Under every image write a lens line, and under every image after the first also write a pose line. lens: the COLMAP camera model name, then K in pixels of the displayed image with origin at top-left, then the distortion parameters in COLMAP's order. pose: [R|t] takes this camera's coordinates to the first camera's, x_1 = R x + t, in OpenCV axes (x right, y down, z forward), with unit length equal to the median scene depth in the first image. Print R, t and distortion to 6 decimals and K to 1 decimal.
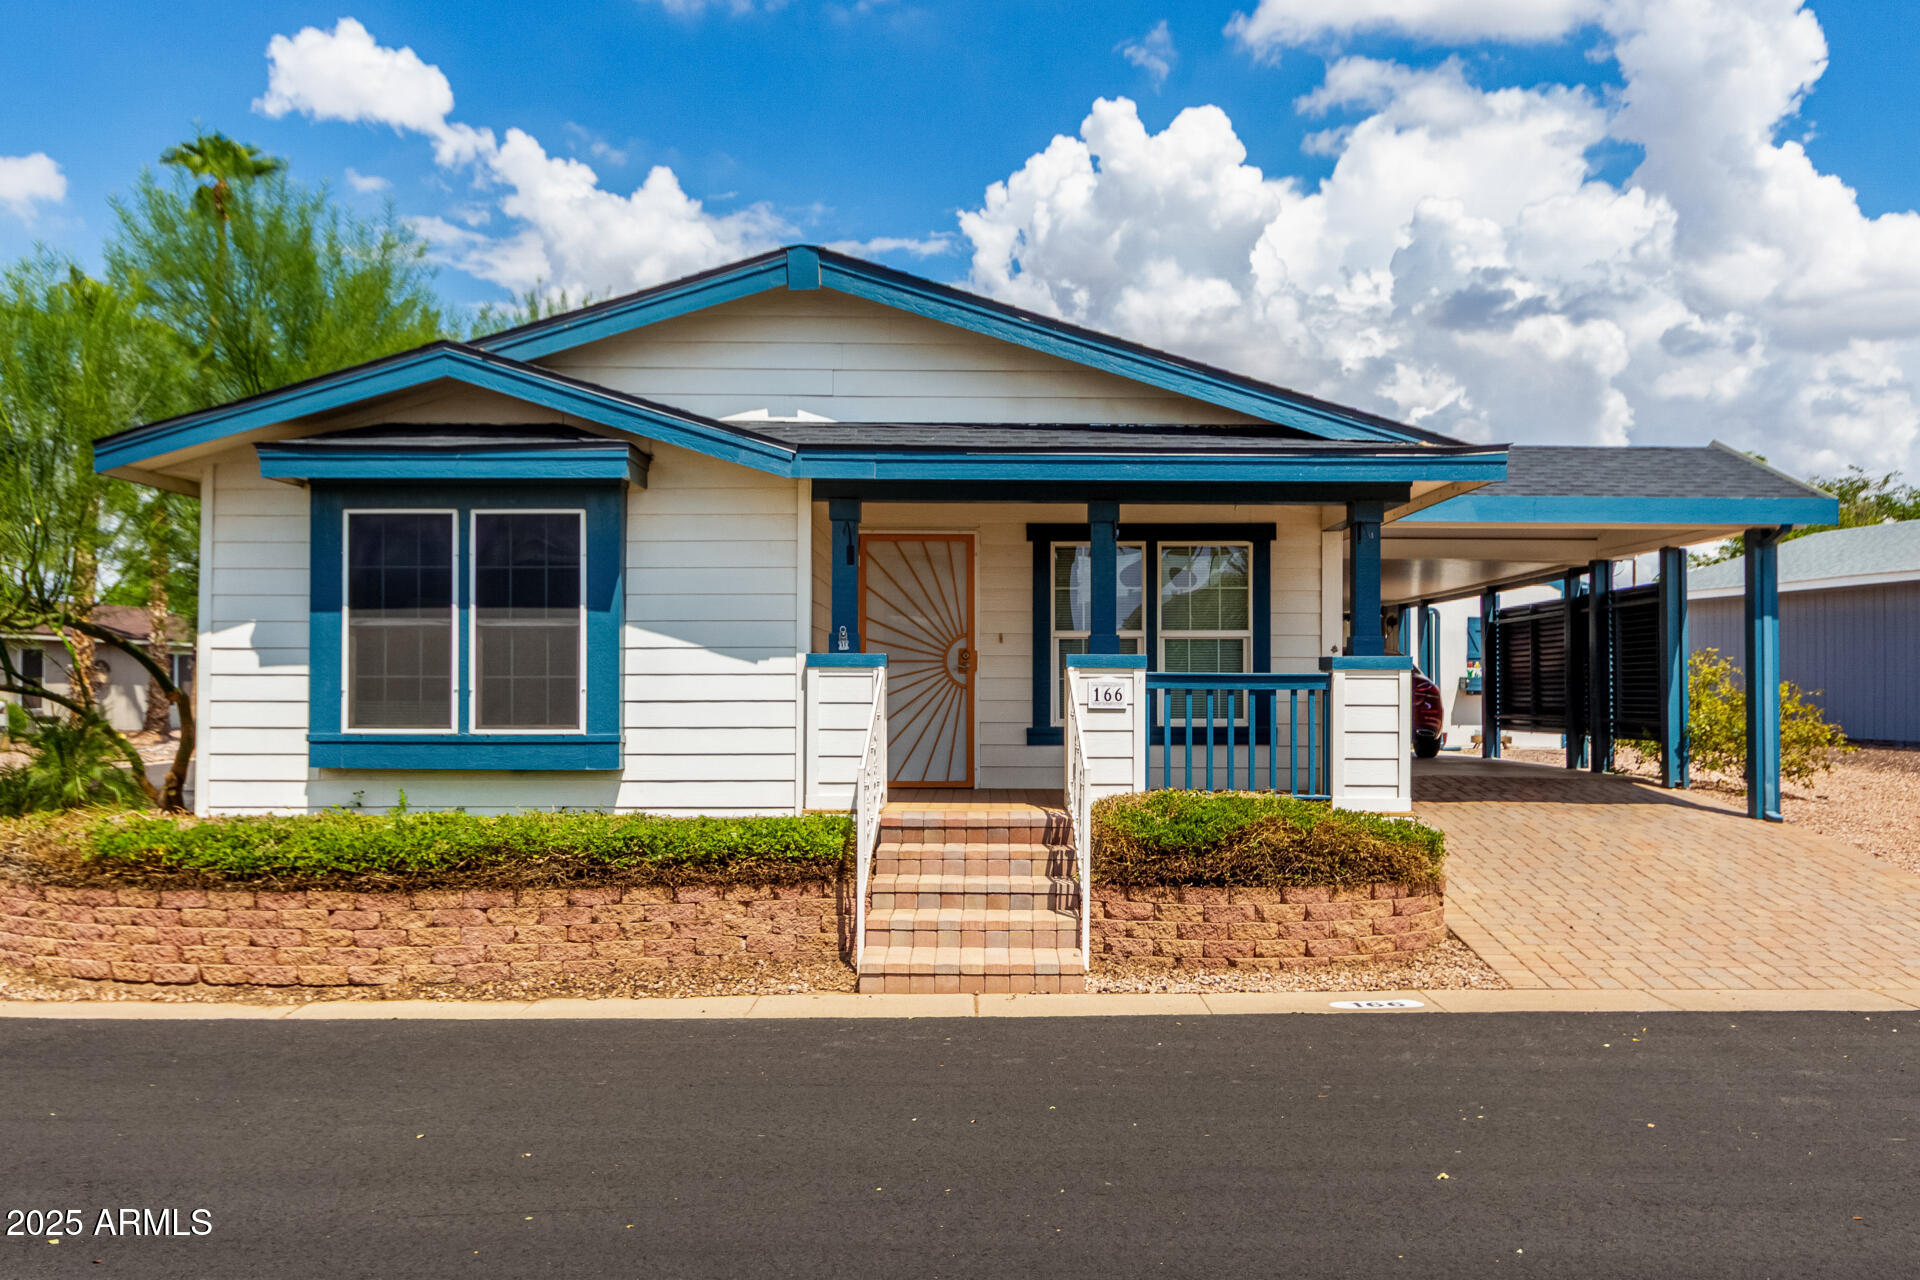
lens RADIAL K [[1443.6, 0, 960.6], [0, 1443.6, 651.4], [0, 0, 1]] dist [0.009272, 0.001700]
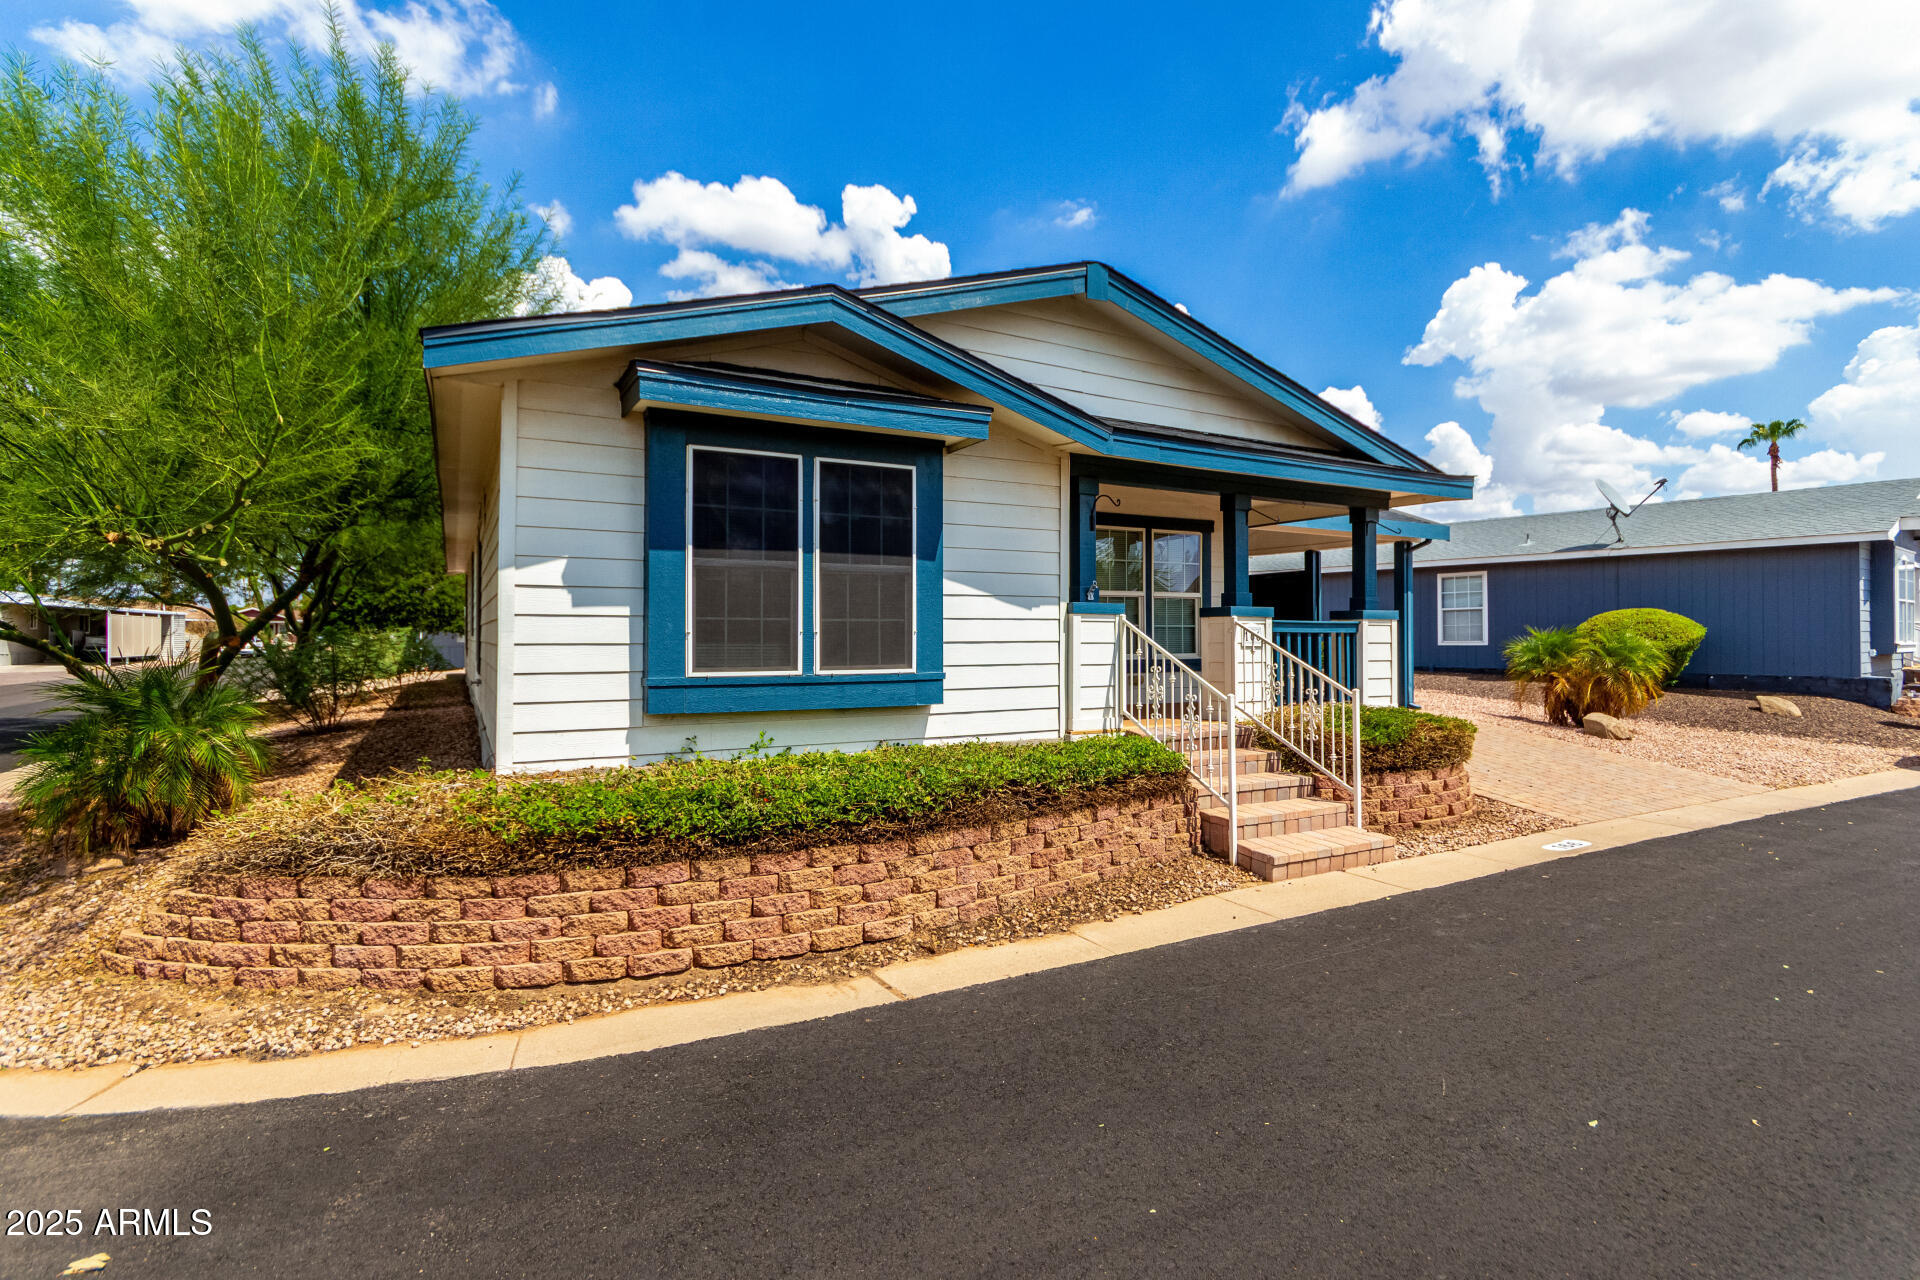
lens RADIAL K [[894.4, 0, 959.7], [0, 894.4, 620.2], [0, 0, 1]] dist [0.005608, 0.000197]
pose [[0.879543, 0.007115, 0.475767, -0.551578], [-0.010030, 0.999943, 0.003589, 0.014850], [-0.475714, -0.007929, 0.879564, 0.391156]]
